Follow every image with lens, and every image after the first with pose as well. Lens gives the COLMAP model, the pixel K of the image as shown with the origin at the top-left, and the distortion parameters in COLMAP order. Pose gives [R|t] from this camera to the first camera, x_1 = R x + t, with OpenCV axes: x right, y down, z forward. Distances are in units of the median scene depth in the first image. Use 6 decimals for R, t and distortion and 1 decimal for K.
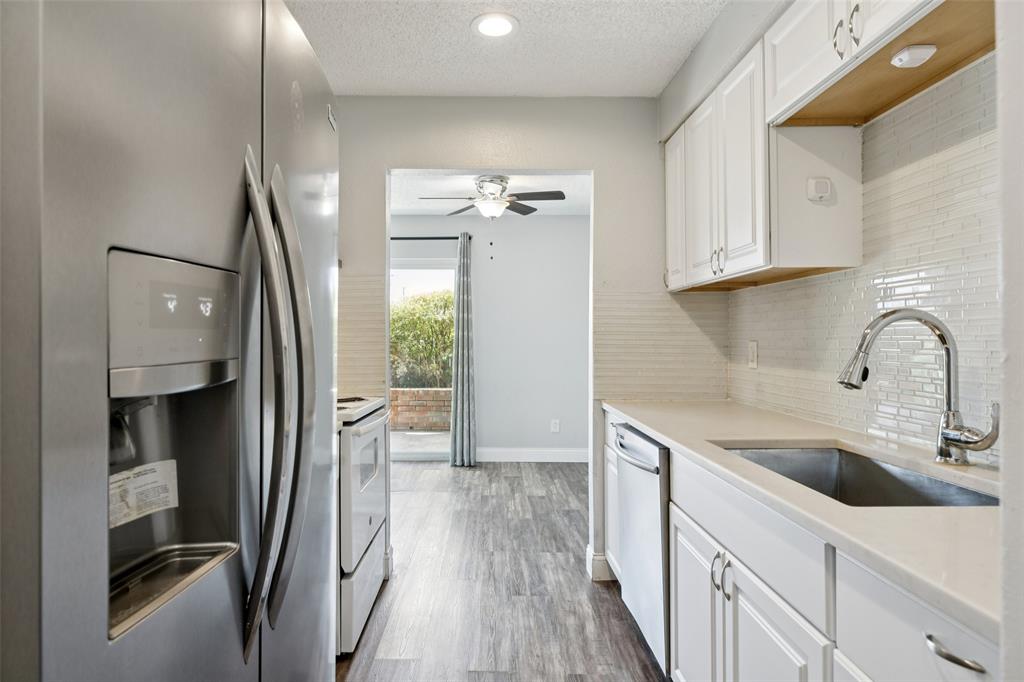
lens RADIAL K [[571.5, 0, 512.0], [0, 571.5, 341.0], [0, 0, 1]] dist [0.159555, 0.000058]
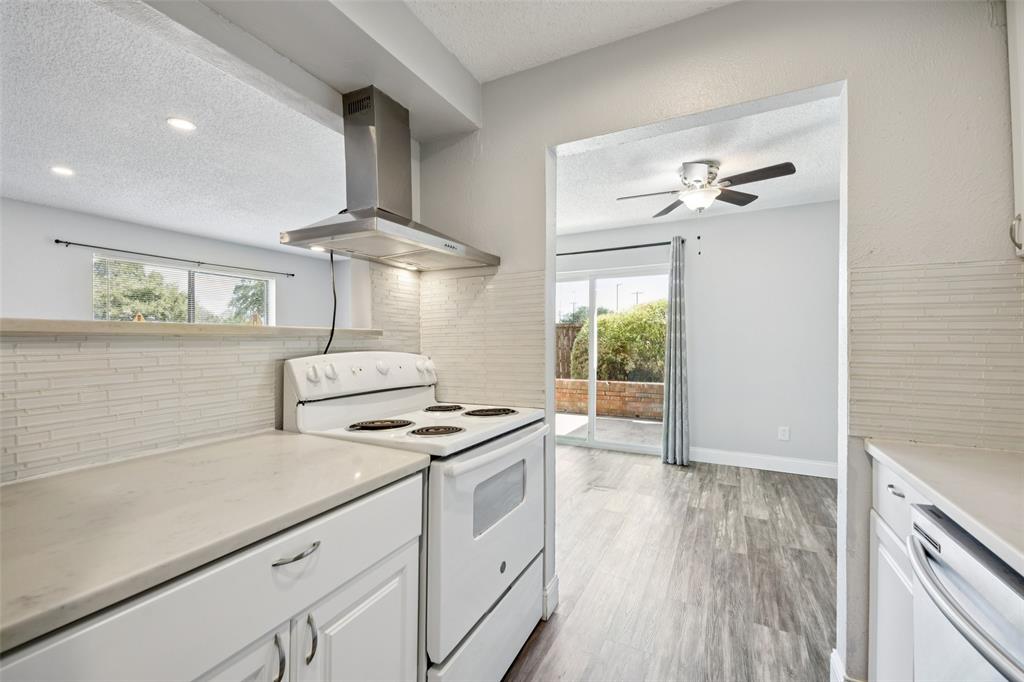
lens RADIAL K [[410.8, 0, 507.7], [0, 410.8, 343.8], [0, 0, 1]] dist [0.000556, -0.000282]
pose [[0.866648, 0.000082, -0.498921, 0.027301], [0.003176, 0.999979, 0.005682, -0.003446], [0.498910, -0.006509, 0.866629, 0.275412]]
